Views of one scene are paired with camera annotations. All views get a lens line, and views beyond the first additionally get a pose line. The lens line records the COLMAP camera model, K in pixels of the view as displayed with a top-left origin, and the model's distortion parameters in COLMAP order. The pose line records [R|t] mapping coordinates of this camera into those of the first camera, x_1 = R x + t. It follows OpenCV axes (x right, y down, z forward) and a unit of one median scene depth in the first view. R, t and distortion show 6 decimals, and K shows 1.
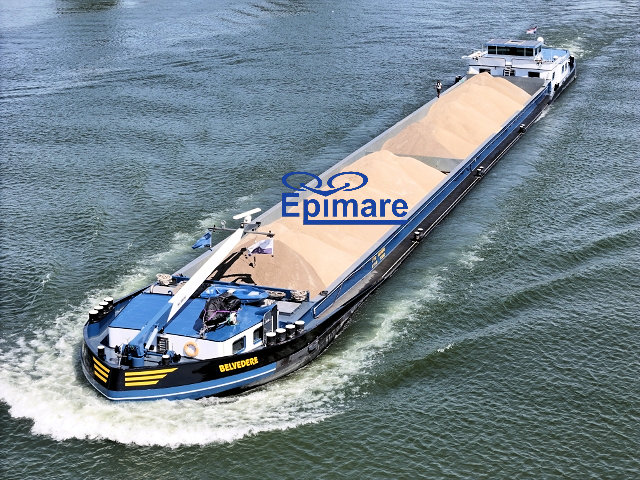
lens RADIAL K [[1257.7, 0, 320.0], [0, 1257.7, 240.0], [0, 0, 1]] dist [-0.135827, -0.047867]
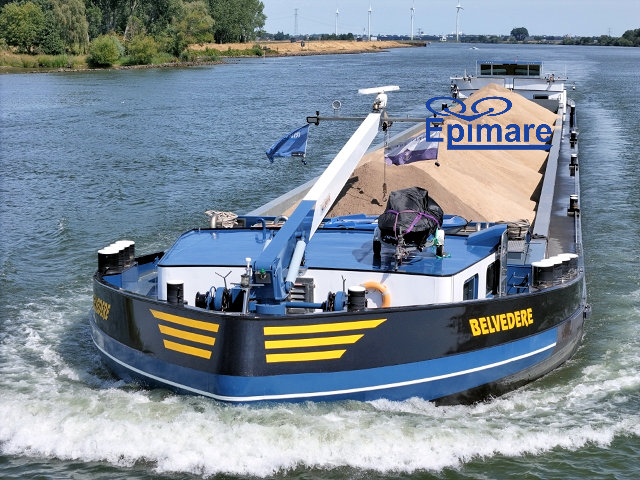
lens RADIAL K [[1257.7, 0, 320.0], [0, 1257.7, 240.0], [0, 0, 1]] dist [-0.135827, -0.047867]
pose [[0.990226, -0.031718, 0.135816, -0.171801], [0.049745, 0.990072, -0.131467, 0.118299], [-0.130297, 0.136938, 0.981973, 0.570979]]
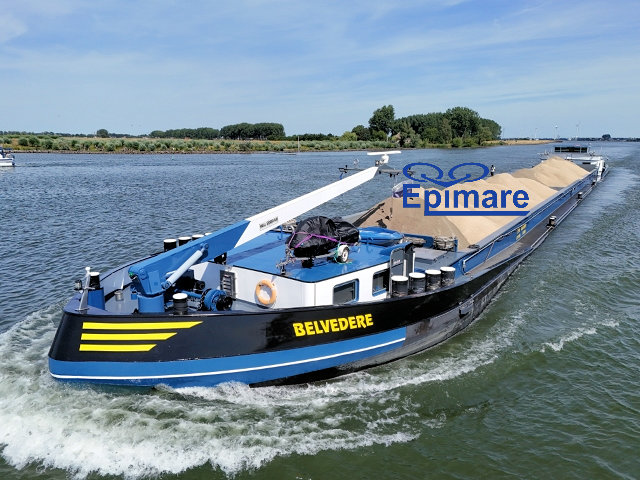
lens RADIAL K [[454.7, 0, 320.0], [0, 454.7, 240.0], [0, 0, 1]] dist [0.129044, -0.181952]
pose [[0.968286, 0.043894, -0.245959, -0.022789], [-0.064384, 0.995035, -0.075889, 0.074645], [0.241407, 0.089318, 0.966305, 0.768371]]
